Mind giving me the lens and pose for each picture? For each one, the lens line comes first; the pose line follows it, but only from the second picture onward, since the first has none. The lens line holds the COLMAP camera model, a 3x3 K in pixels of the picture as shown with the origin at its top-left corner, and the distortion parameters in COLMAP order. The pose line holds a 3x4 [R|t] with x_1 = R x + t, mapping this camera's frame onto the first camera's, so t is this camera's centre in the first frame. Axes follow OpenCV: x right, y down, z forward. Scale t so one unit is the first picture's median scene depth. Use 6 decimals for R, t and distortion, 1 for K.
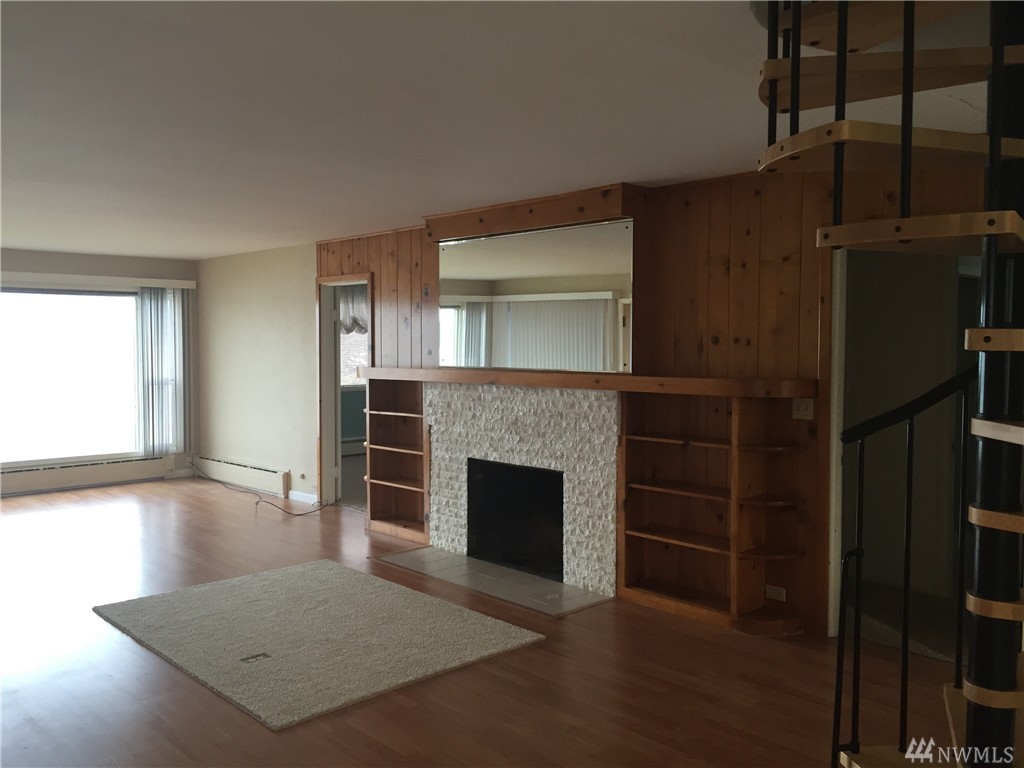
lens RADIAL K [[870.4, 0, 511.6], [0, 870.4, 381.8], [0, 0, 1]] dist [0.076627, -0.082617]
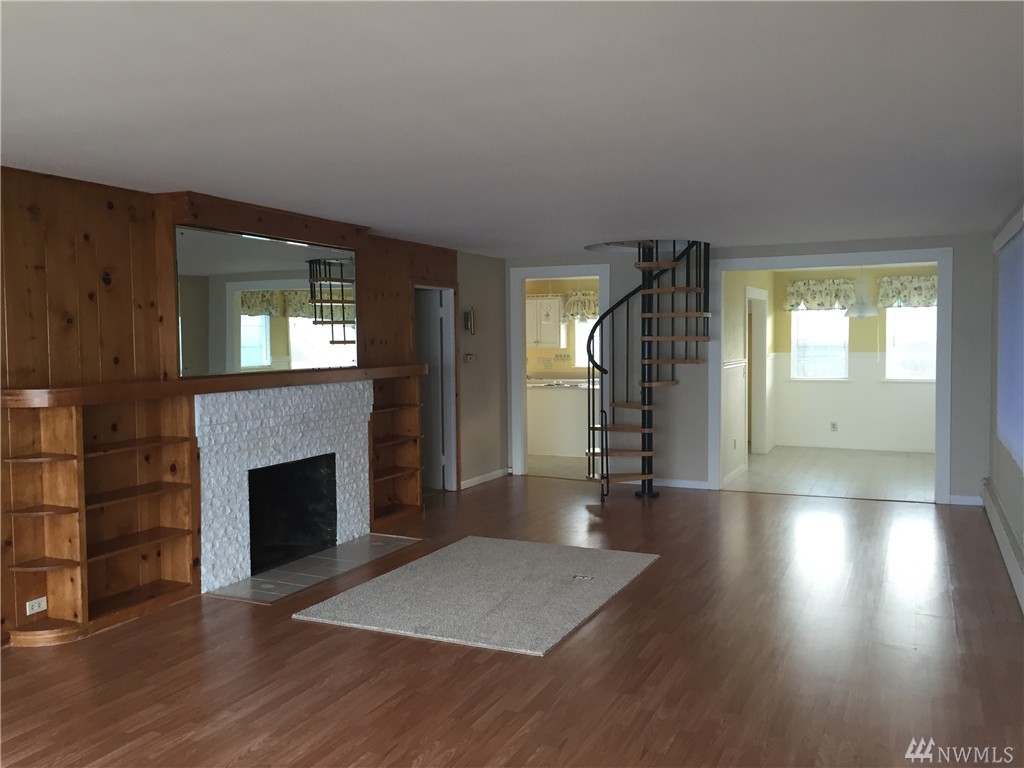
lens RADIAL K [[870.4, 0, 511.6], [0, 870.4, 383.7], [0, 0, 1]] dist [0.076627, -0.082617]
pose [[-0.372306, -0.045666, 0.926986, -1.116355], [0.052641, 0.996142, 0.070216, -0.061030], [-0.926616, 0.074939, -0.368466, 1.187225]]
